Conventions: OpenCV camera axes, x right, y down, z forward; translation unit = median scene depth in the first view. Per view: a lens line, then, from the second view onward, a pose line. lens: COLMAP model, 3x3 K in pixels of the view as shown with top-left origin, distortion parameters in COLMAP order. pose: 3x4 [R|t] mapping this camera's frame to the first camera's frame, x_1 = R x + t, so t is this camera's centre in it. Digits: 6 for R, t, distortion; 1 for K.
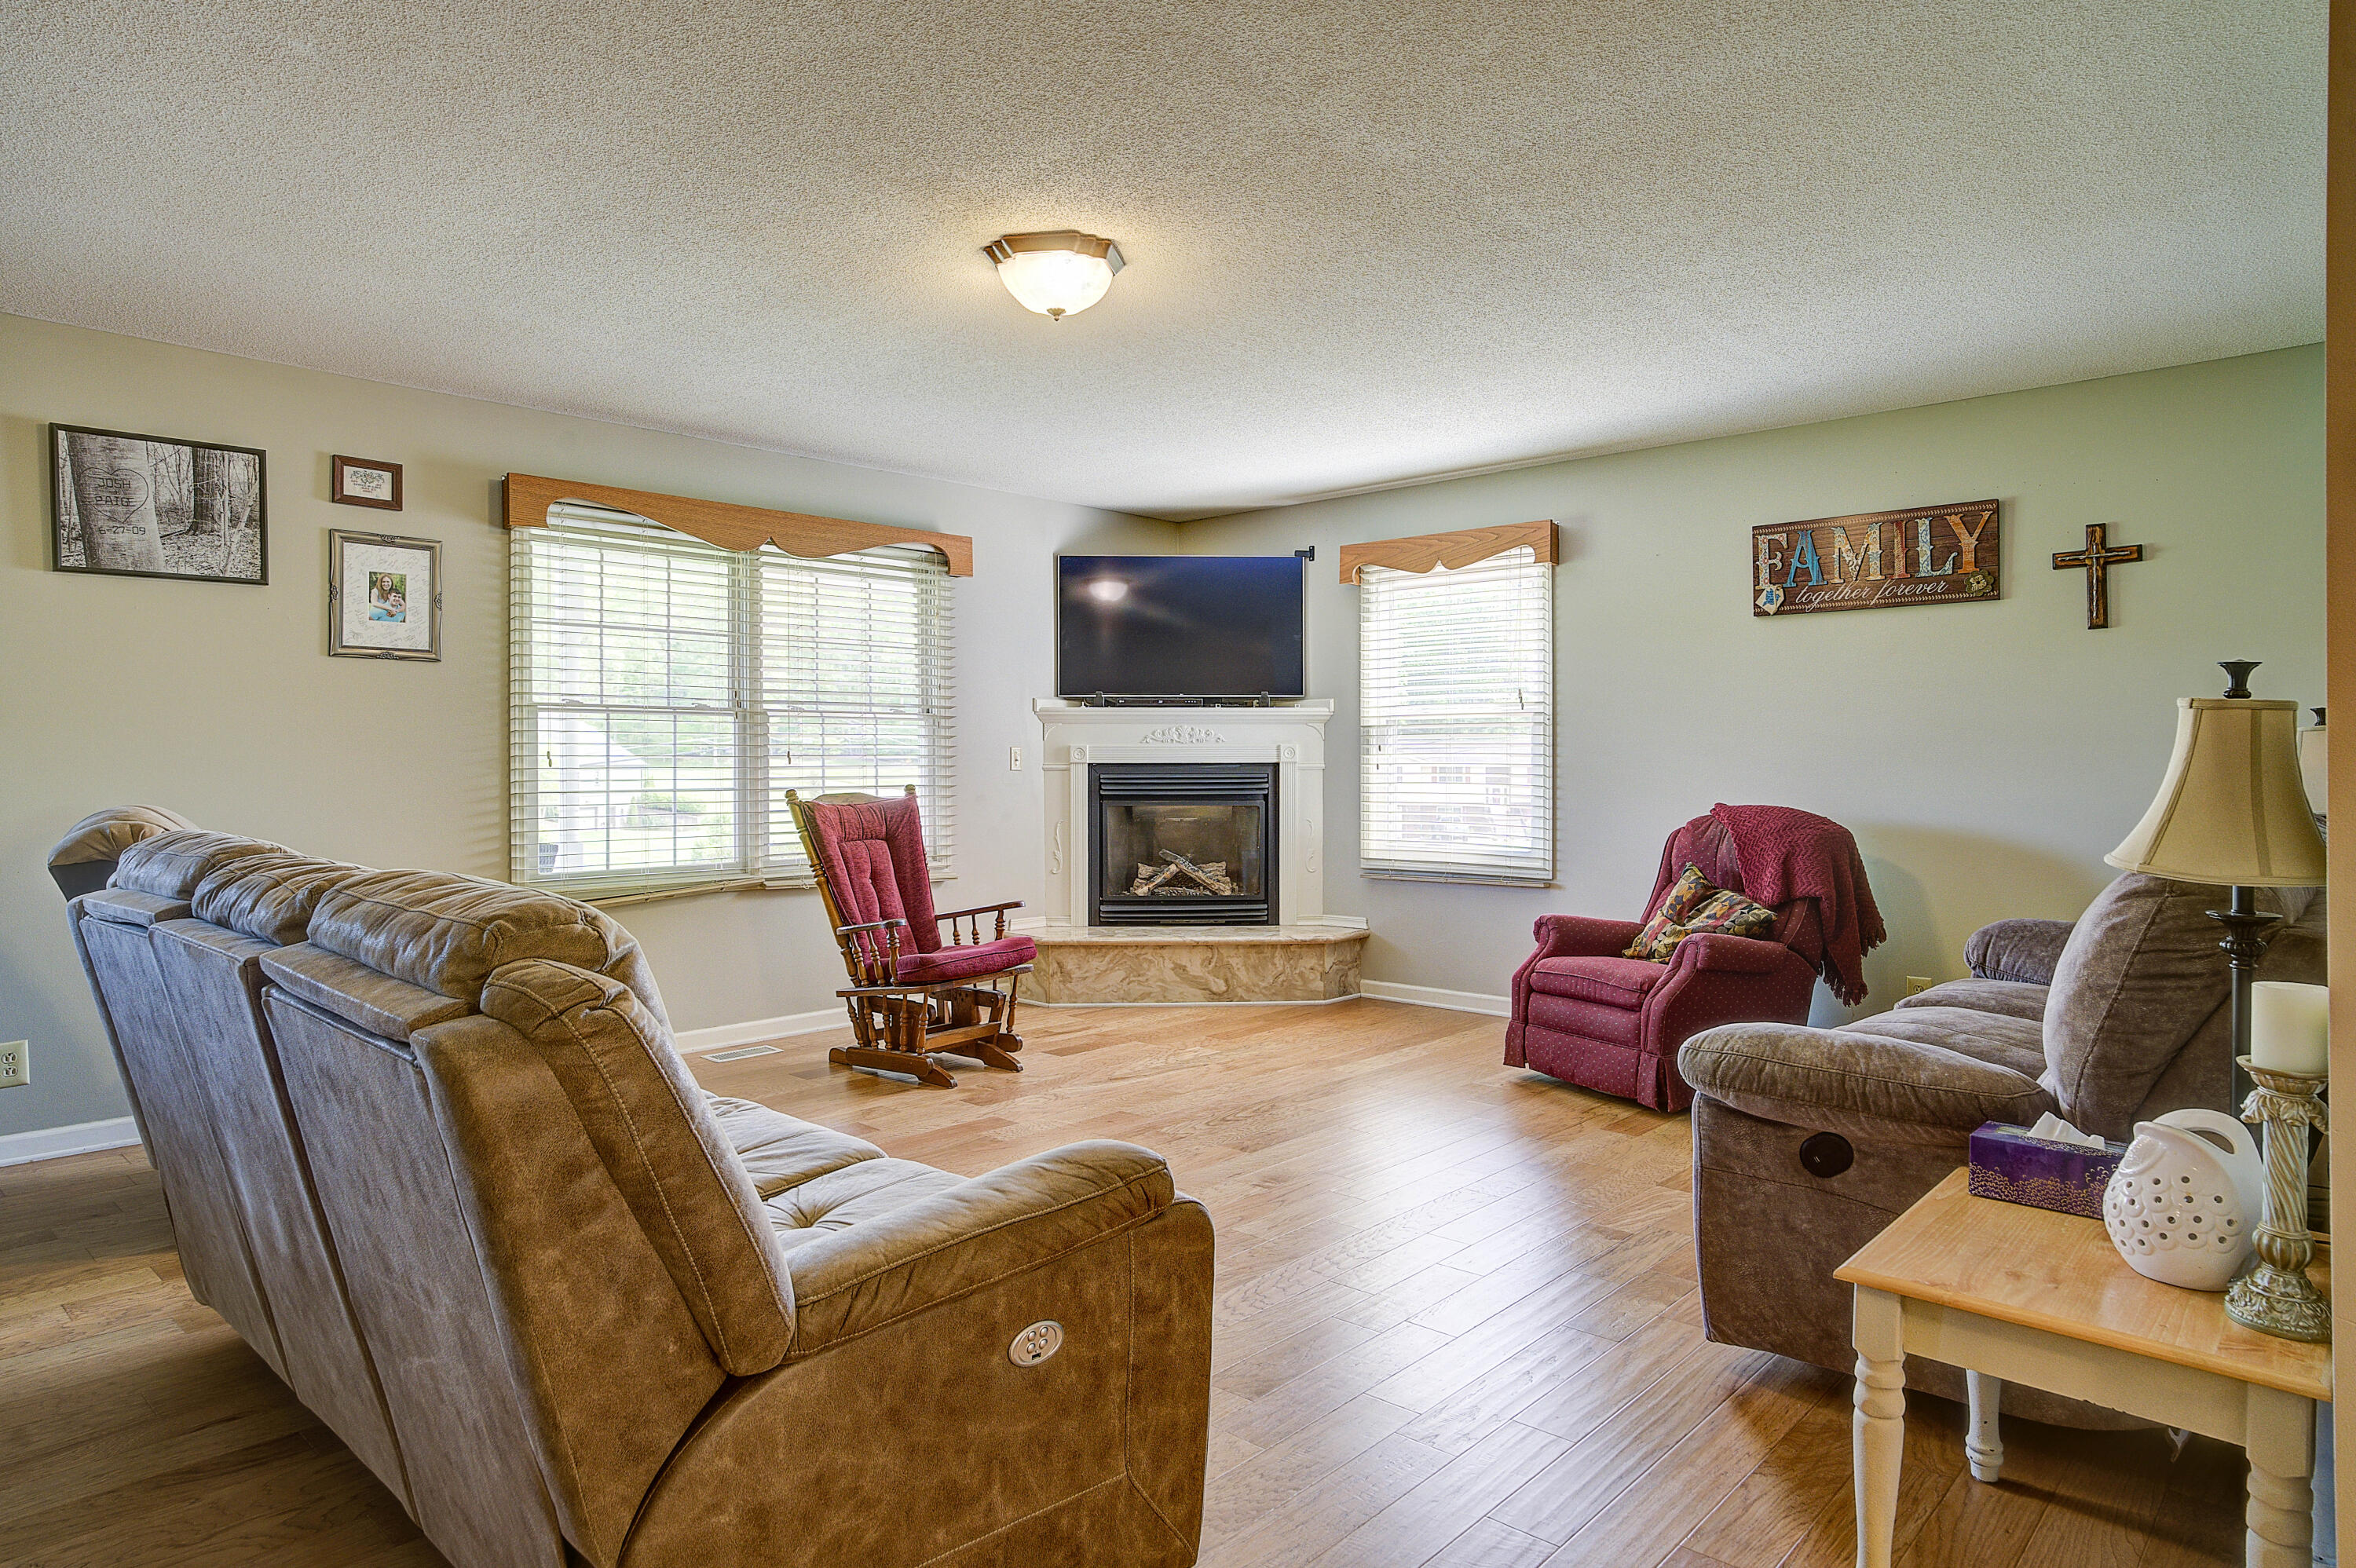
lens RADIAL K [[1362.9, 0, 1180.8], [0, 1362.9, 754.8], [0, 0, 1]] dist [-0.002599, 0.000317]
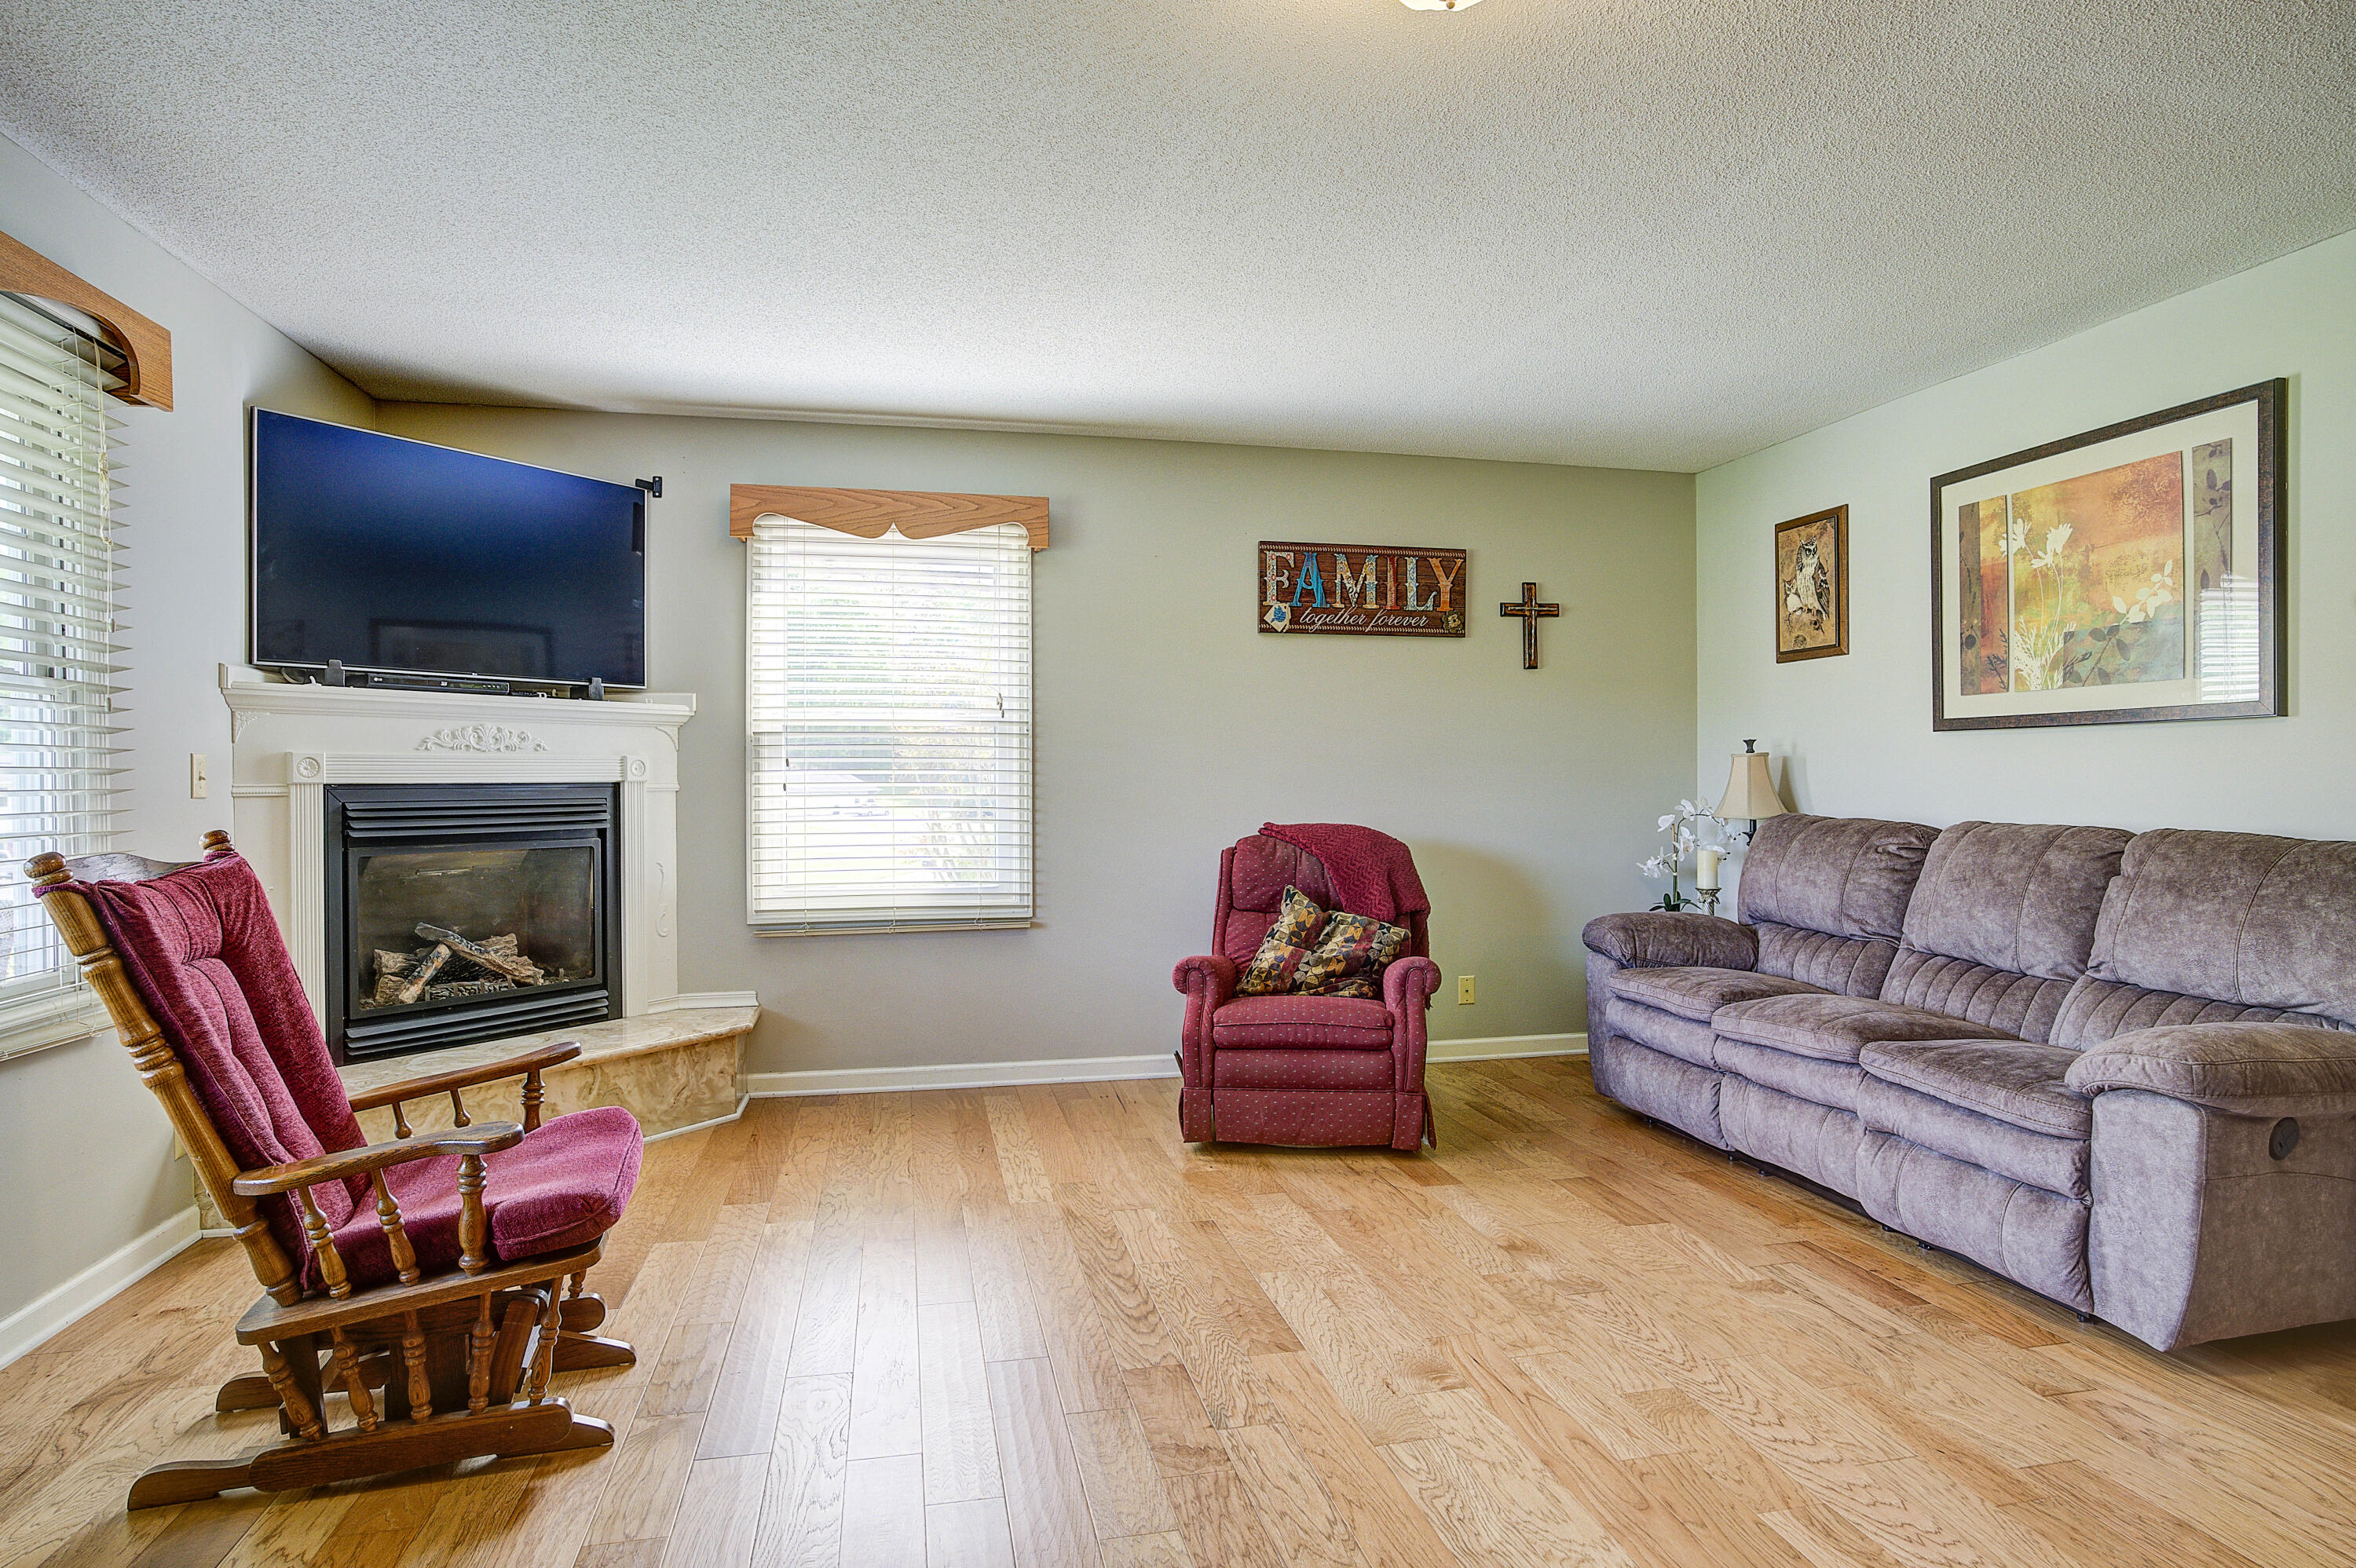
lens RADIAL K [[1303.7, 0, 1178.0], [0, 1303.7, 784.0], [0, 0, 1]] dist [-0.053746, 0.038332]
pose [[0.574291, -0.002950, 0.818646, -0.348370], [-0.001722, 0.999987, 0.004811, 0.003452], [-0.818650, -0.004172, 0.574278, 0.459019]]
